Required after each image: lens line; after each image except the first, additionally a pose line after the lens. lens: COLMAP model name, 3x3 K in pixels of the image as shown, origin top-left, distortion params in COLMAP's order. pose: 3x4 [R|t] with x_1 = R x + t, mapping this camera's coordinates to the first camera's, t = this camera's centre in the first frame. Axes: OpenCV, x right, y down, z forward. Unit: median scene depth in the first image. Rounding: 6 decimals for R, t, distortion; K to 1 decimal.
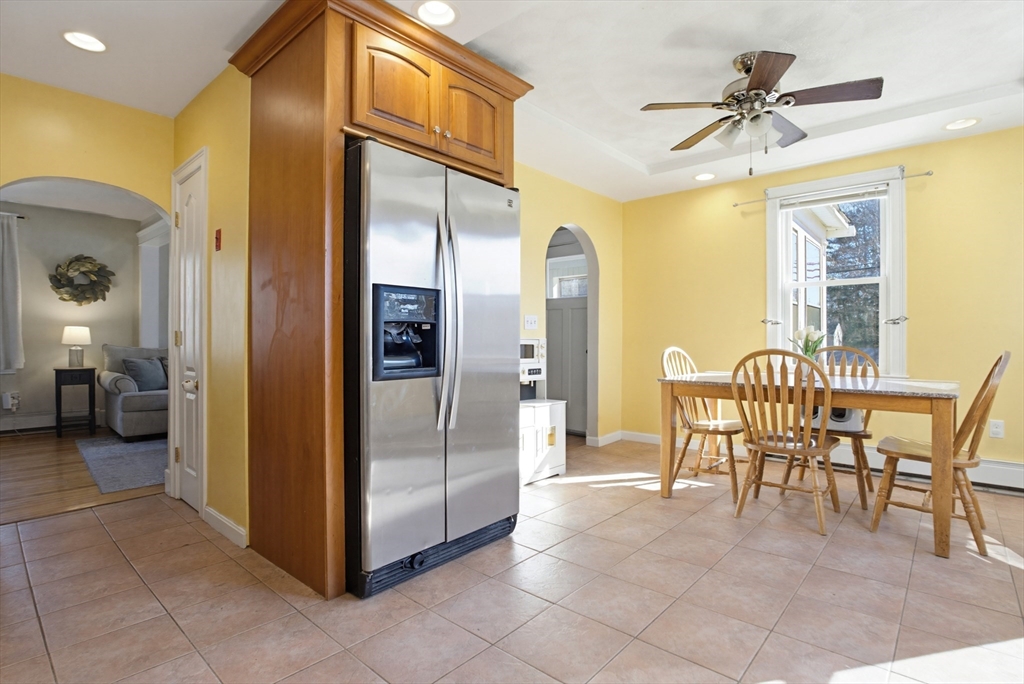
lens RADIAL K [[507.1, 0, 513.5], [0, 507.1, 339.1], [0, 0, 1]] dist [-0.031110, 0.001633]
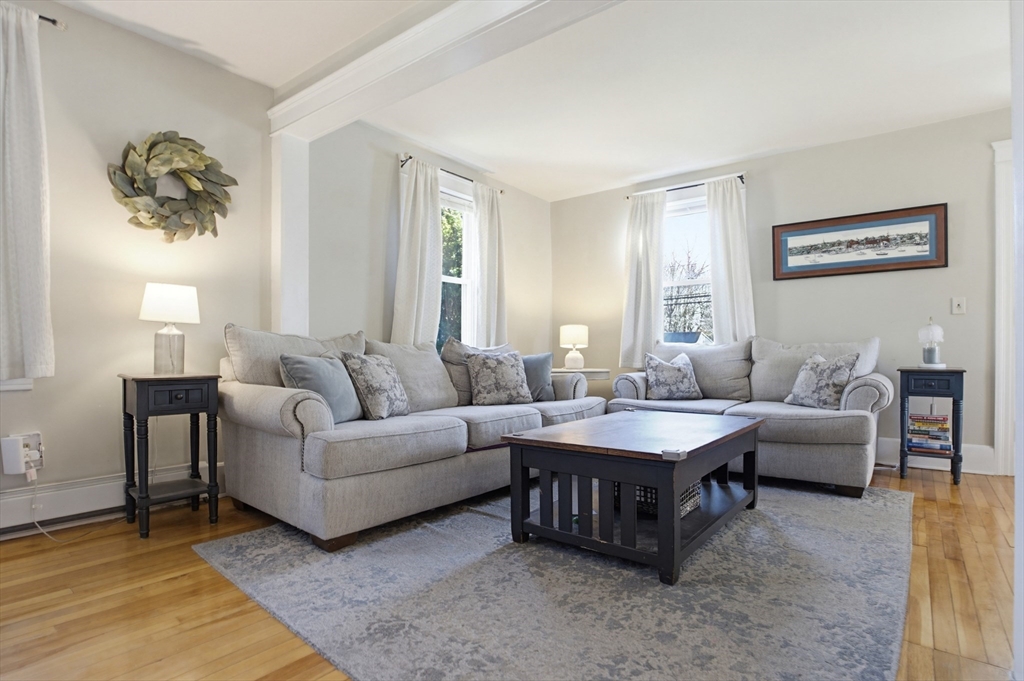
lens RADIAL K [[507.1, 0, 516.5], [0, 507.1, 356.8], [0, 0, 1]] dist [-0.031110, 0.001633]
pose [[0.997308, 0.002594, 0.073280, -0.601603], [-0.003434, 0.999930, 0.011346, 0.034723], [-0.073246, -0.011567, 0.997247, 0.523889]]
